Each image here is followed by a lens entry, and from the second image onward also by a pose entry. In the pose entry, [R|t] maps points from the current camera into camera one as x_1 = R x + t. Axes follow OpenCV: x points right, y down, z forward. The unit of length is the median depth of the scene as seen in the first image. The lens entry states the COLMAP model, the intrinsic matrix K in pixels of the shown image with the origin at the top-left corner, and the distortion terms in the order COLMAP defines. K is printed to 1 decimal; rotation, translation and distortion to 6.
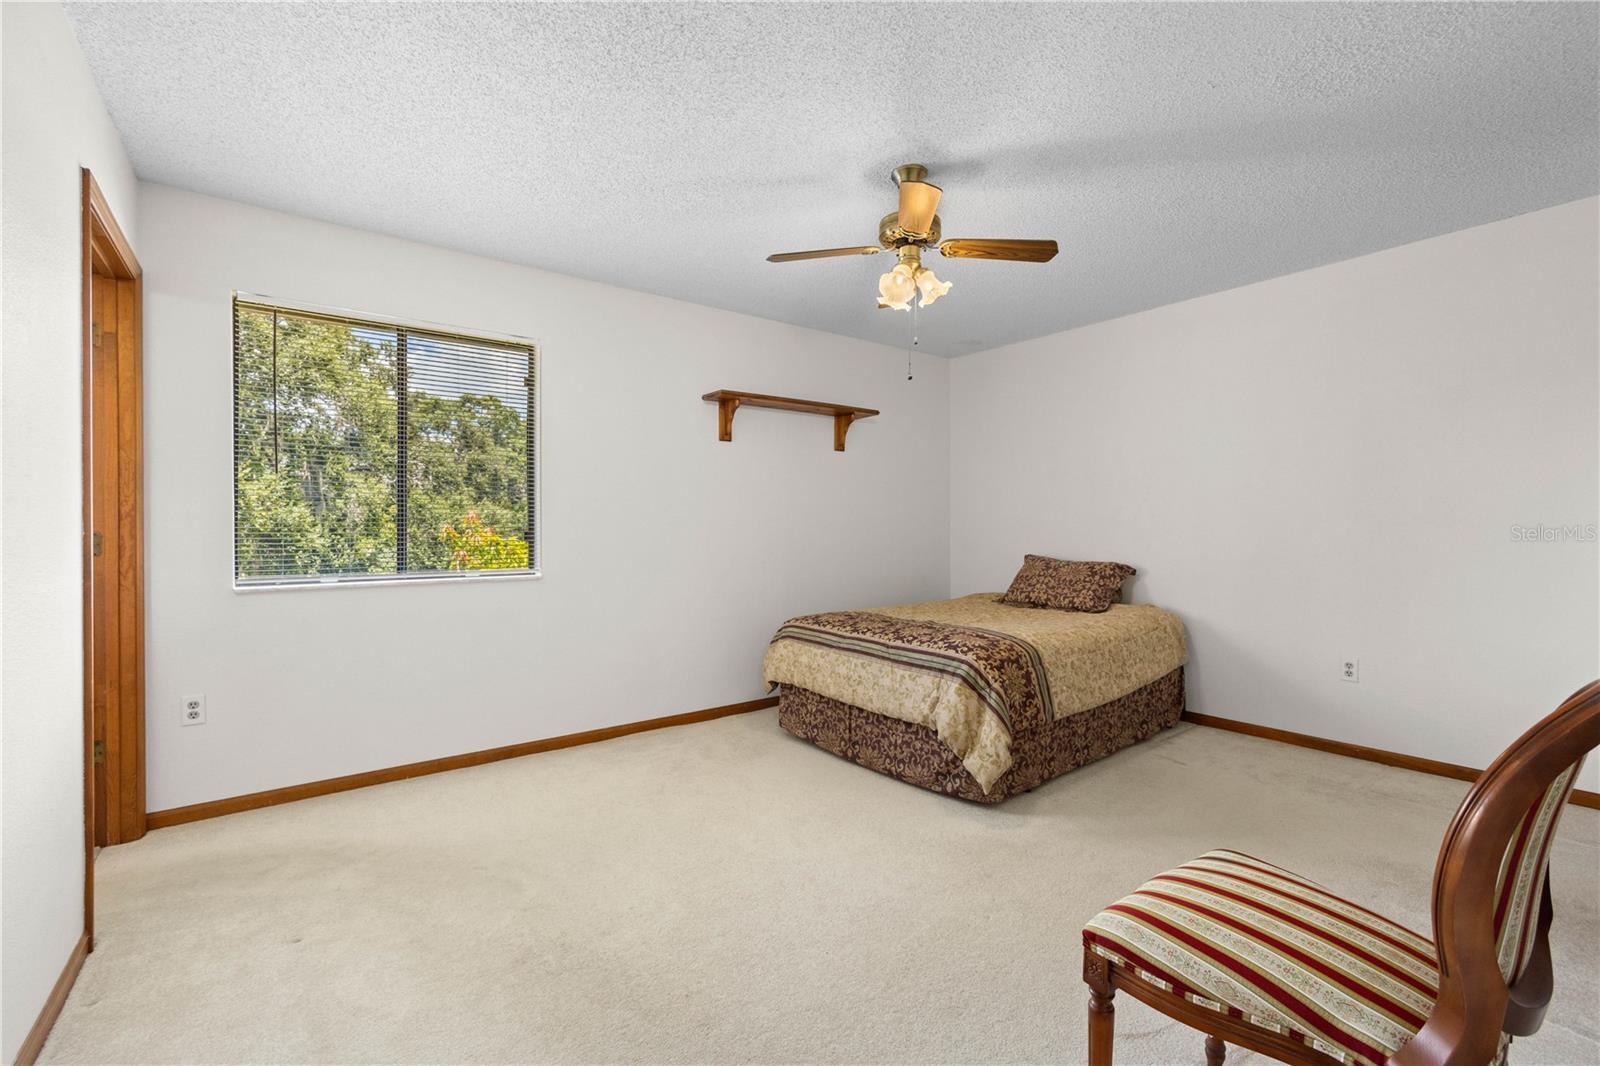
lens RADIAL K [[680.9, 0, 807.3], [0, 680.9, 528.8], [0, 0, 1]] dist [-0.006211, -0.000261]
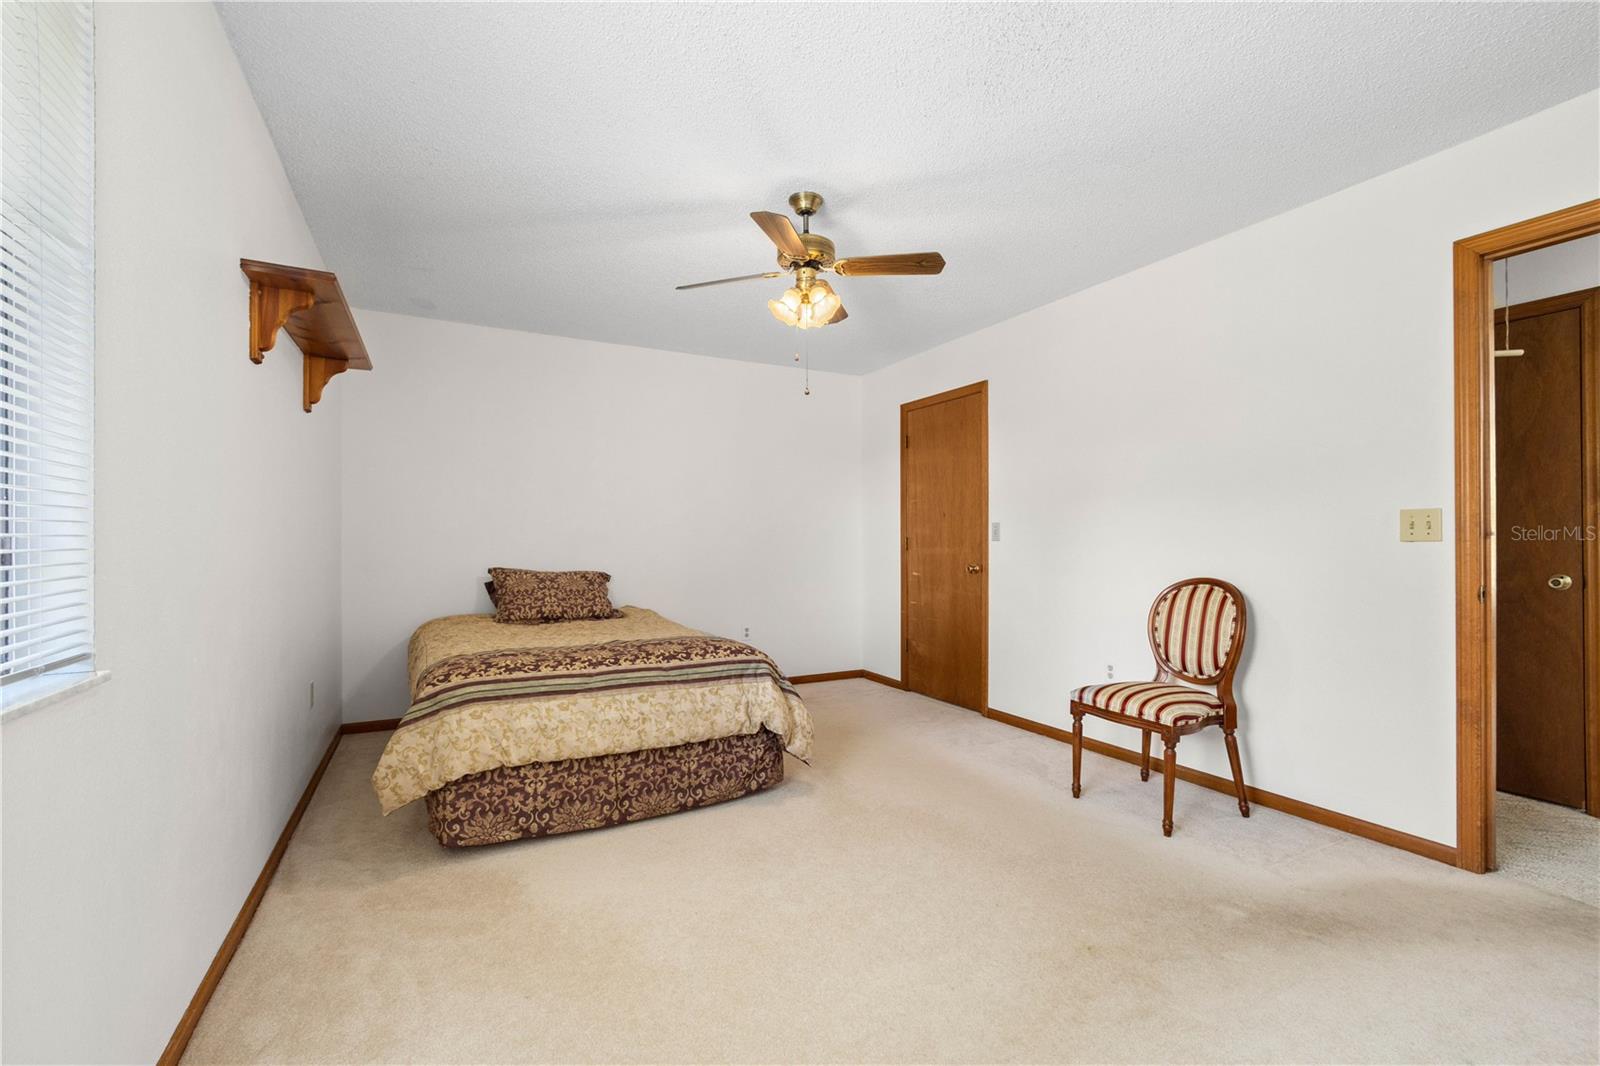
lens RADIAL K [[680.9, 0, 805.4], [0, 680.9, 539.3], [0, 0, 1]] dist [-0.006211, -0.000261]
pose [[0.163686, 0.003084, 0.986508, -0.728242], [0.002144, 0.999992, -0.003482, 0.007397], [-0.986510, 0.002685, 0.163678, 0.679101]]
